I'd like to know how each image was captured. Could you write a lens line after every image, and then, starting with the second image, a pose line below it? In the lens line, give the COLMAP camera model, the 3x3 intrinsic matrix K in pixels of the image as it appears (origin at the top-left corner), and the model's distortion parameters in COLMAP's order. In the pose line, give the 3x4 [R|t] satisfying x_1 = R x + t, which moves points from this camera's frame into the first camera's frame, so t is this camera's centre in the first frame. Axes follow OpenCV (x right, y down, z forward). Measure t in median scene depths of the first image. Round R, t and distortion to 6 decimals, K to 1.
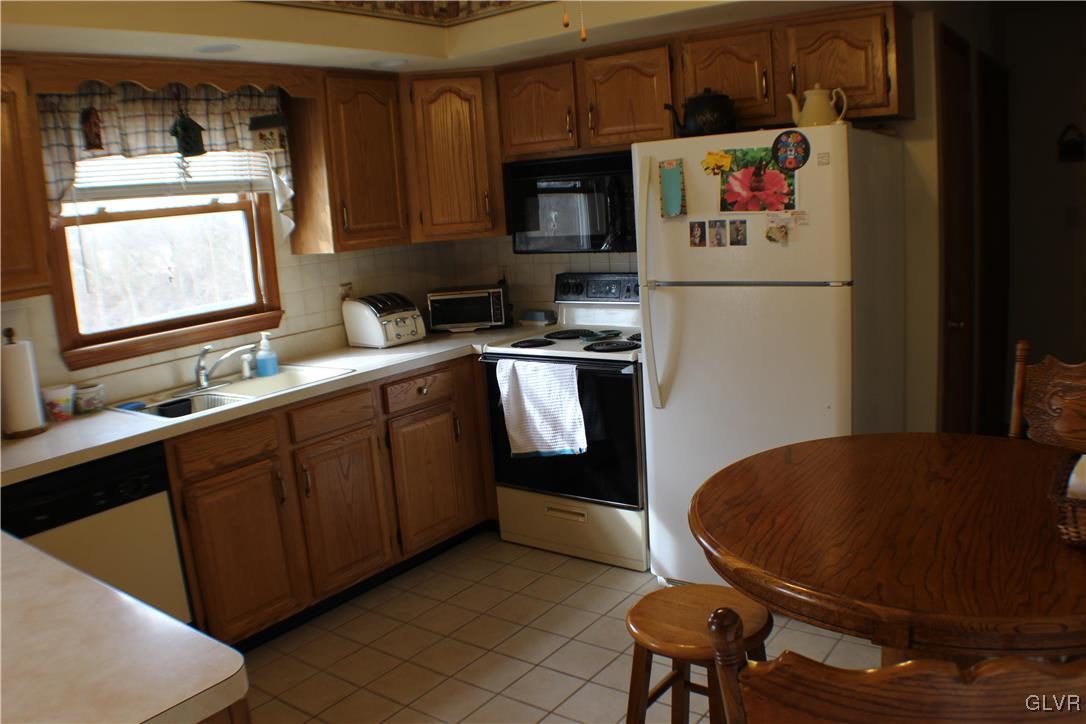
lens RADIAL K [[864.3, 0, 543.0], [0, 864.3, 362.0], [0, 0, 1]] dist [-0.214249, 0.071799]
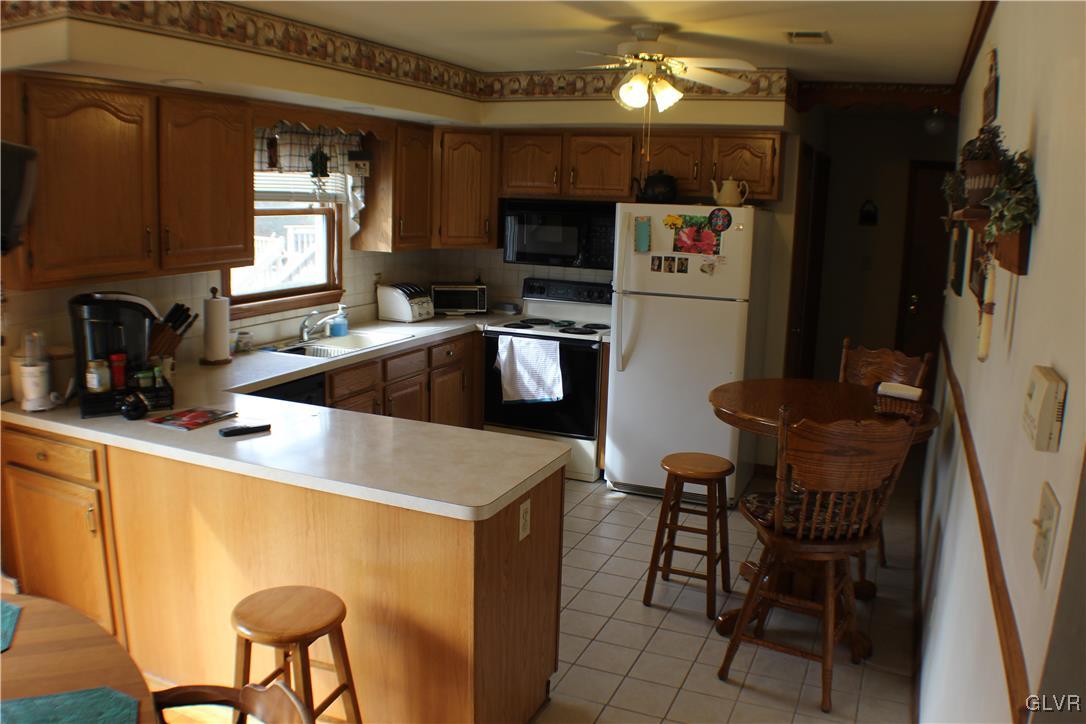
lens RADIAL K [[864.3, 0, 543.0], [0, 864.3, 362.0], [0, 0, 1]] dist [-0.214249, 0.071799]
pose [[0.968541, 0.056927, 0.242257, -0.361080], [-0.056490, 0.998365, -0.008757, 0.055502], [-0.242359, -0.005204, 0.970173, -0.467125]]
